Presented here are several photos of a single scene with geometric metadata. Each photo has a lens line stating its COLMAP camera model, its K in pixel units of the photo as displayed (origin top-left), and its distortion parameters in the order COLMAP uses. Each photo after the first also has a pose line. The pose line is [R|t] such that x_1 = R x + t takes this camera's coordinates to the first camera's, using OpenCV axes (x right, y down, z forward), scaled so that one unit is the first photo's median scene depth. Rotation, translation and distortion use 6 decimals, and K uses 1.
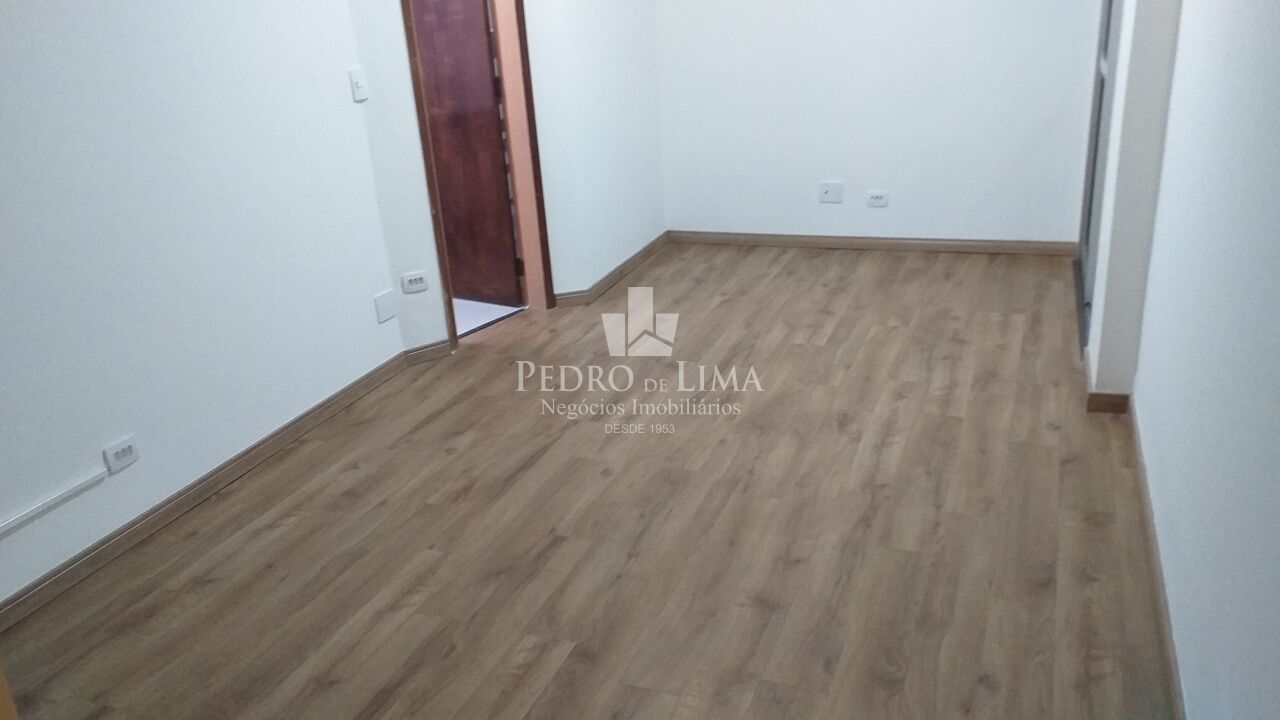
lens RADIAL K [[1026.0, 0, 649.3], [0, 1026.0, 362.1], [0, 0, 1]] dist [0.163665, -0.314404]
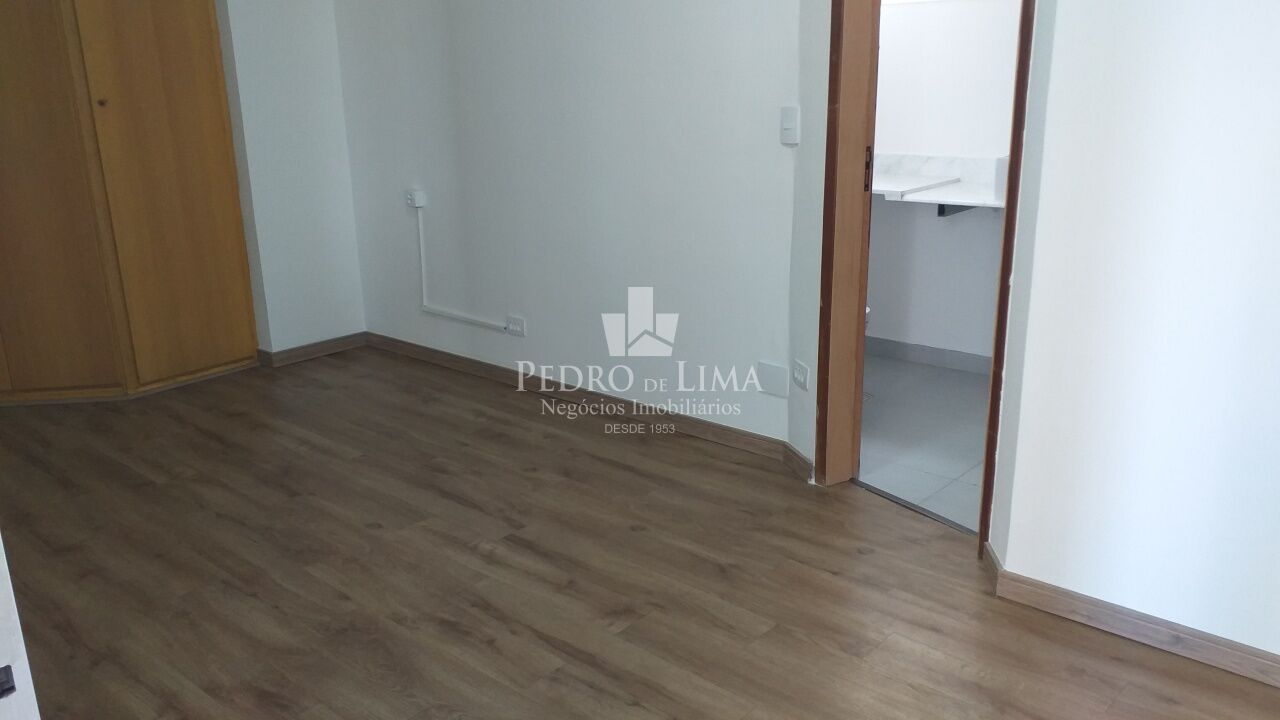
lens RADIAL K [[1026.0, 0, 649.3], [0, 1026.0, 362.1], [0, 0, 1]] dist [0.163665, -0.314404]
pose [[-0.366785, 0.325519, -0.871496, 0.645387], [-0.289806, 0.850191, 0.439531, -0.509588], [0.884014, 0.413779, -0.217500, 1.361322]]
